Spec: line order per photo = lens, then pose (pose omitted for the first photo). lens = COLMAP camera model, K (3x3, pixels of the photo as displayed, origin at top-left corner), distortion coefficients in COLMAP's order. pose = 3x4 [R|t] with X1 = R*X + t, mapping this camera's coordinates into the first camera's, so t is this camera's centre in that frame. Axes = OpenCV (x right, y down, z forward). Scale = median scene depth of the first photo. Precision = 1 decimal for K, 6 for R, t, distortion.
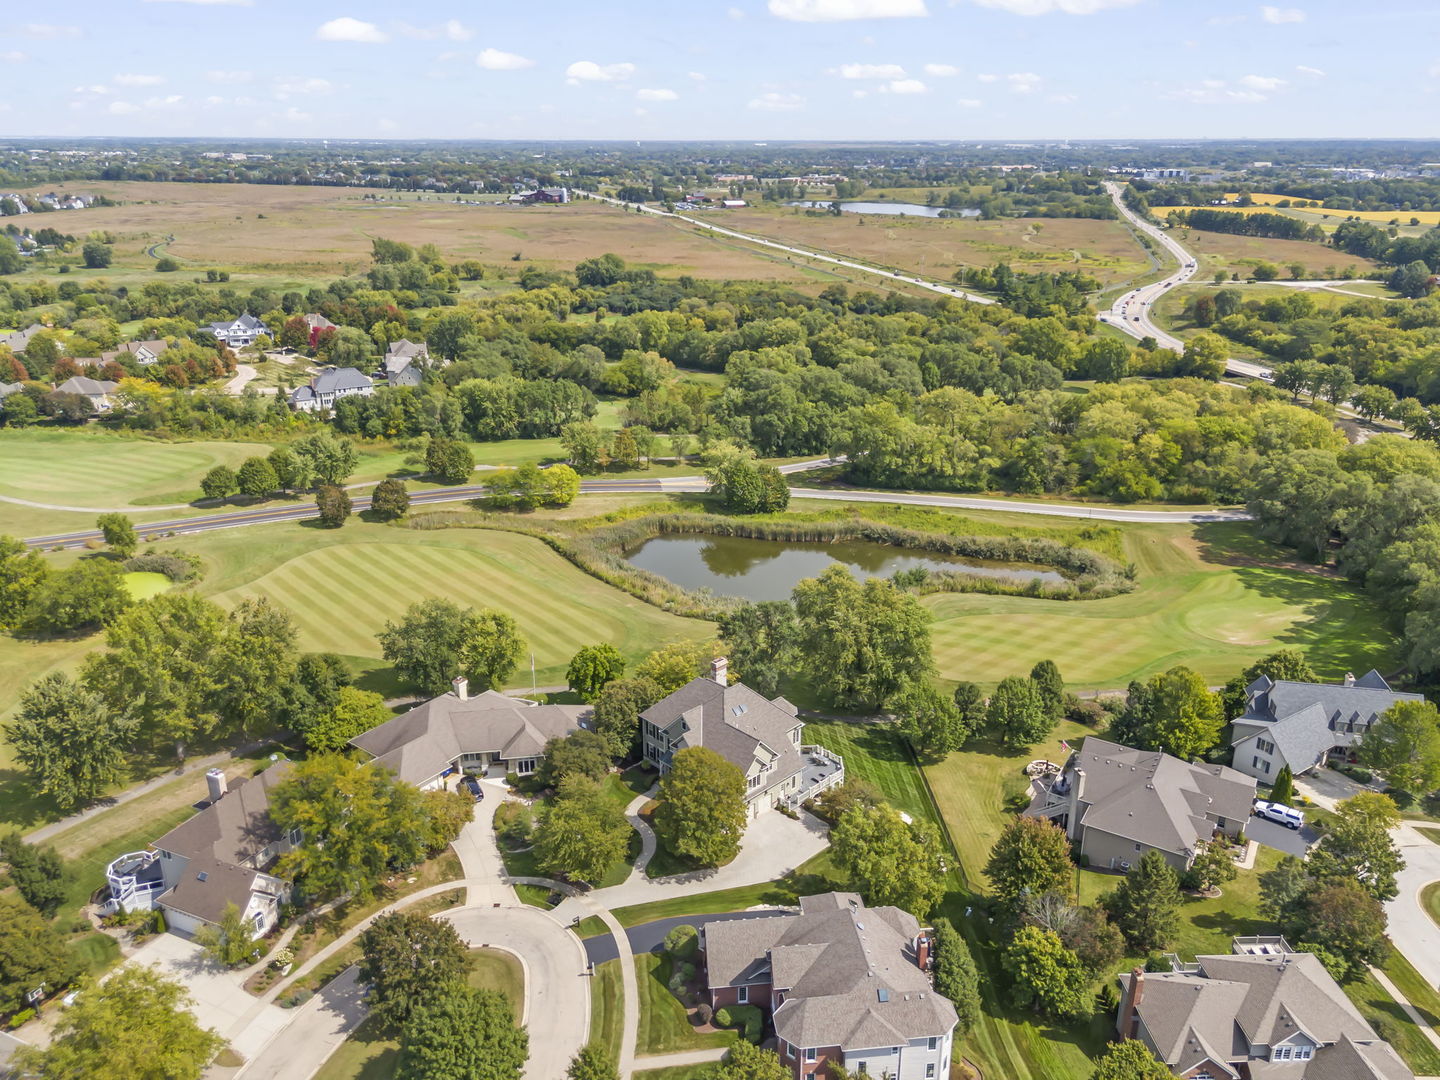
lens RADIAL K [[1065.6, 0, 720.0], [0, 1065.6, 540.0], [0, 0, 1]] dist [0.022319, -0.011569]
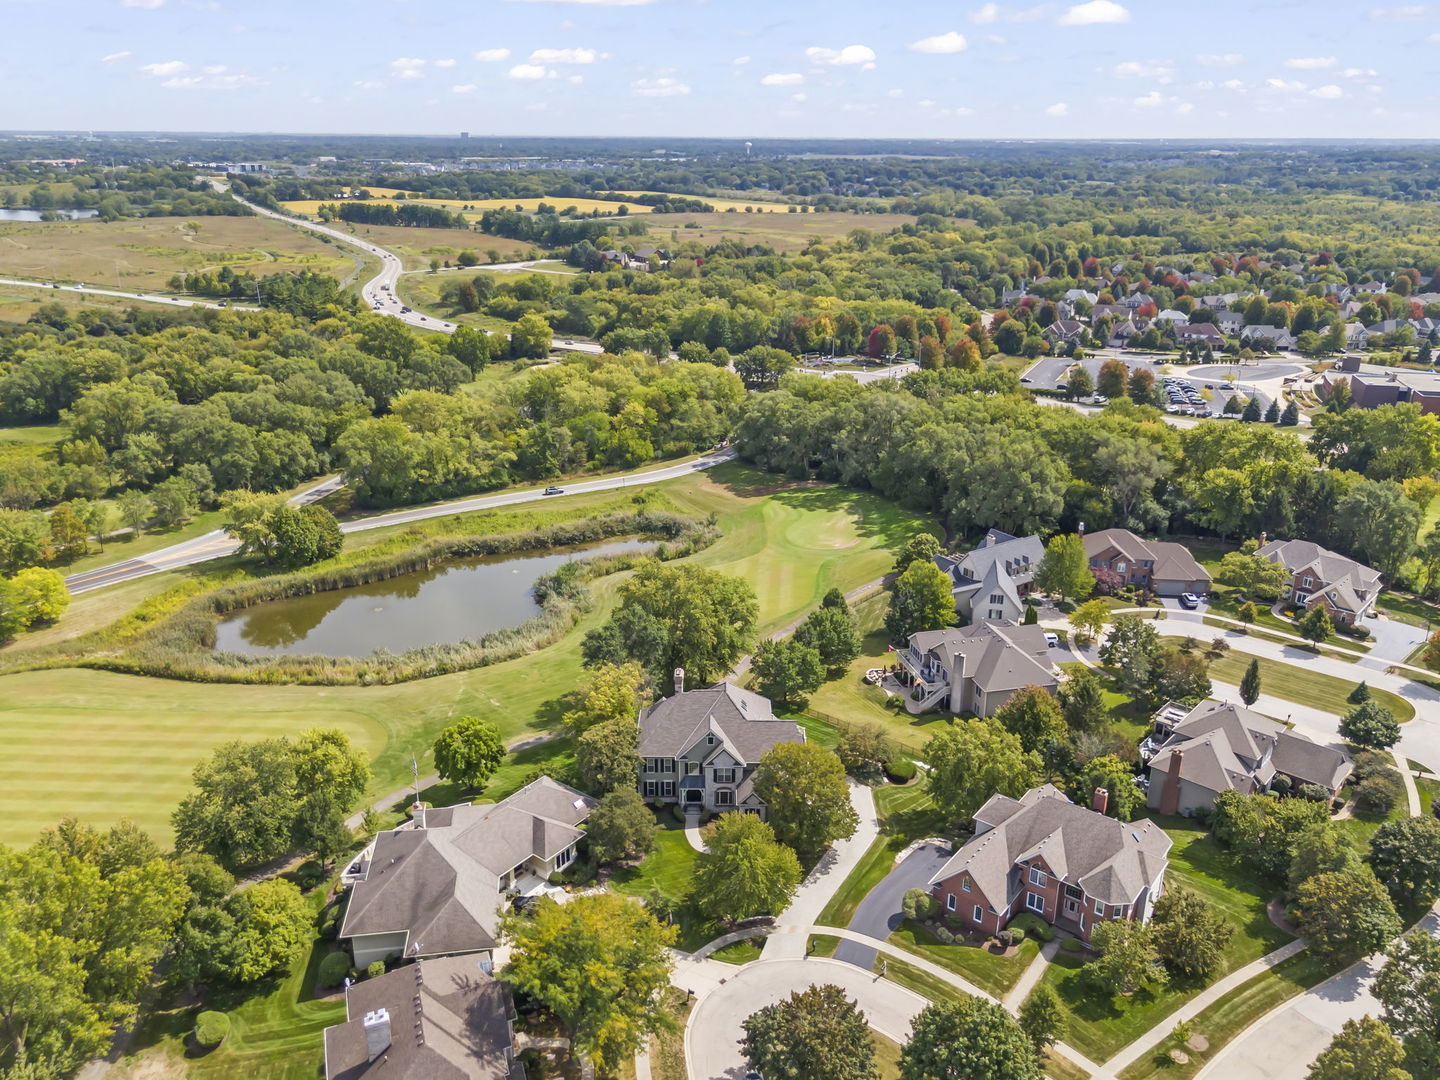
lens RADIAL K [[1070.4, 0, 729.4], [0, 1070.4, 568.7], [0, 0, 1]] dist [0.020813, -0.009280]
pose [[0.700595, -0.260244, 0.664409, -0.268281], [0.242428, 0.962545, 0.121389, -0.038250], [-0.671115, 0.076027, 0.737445, 0.112938]]
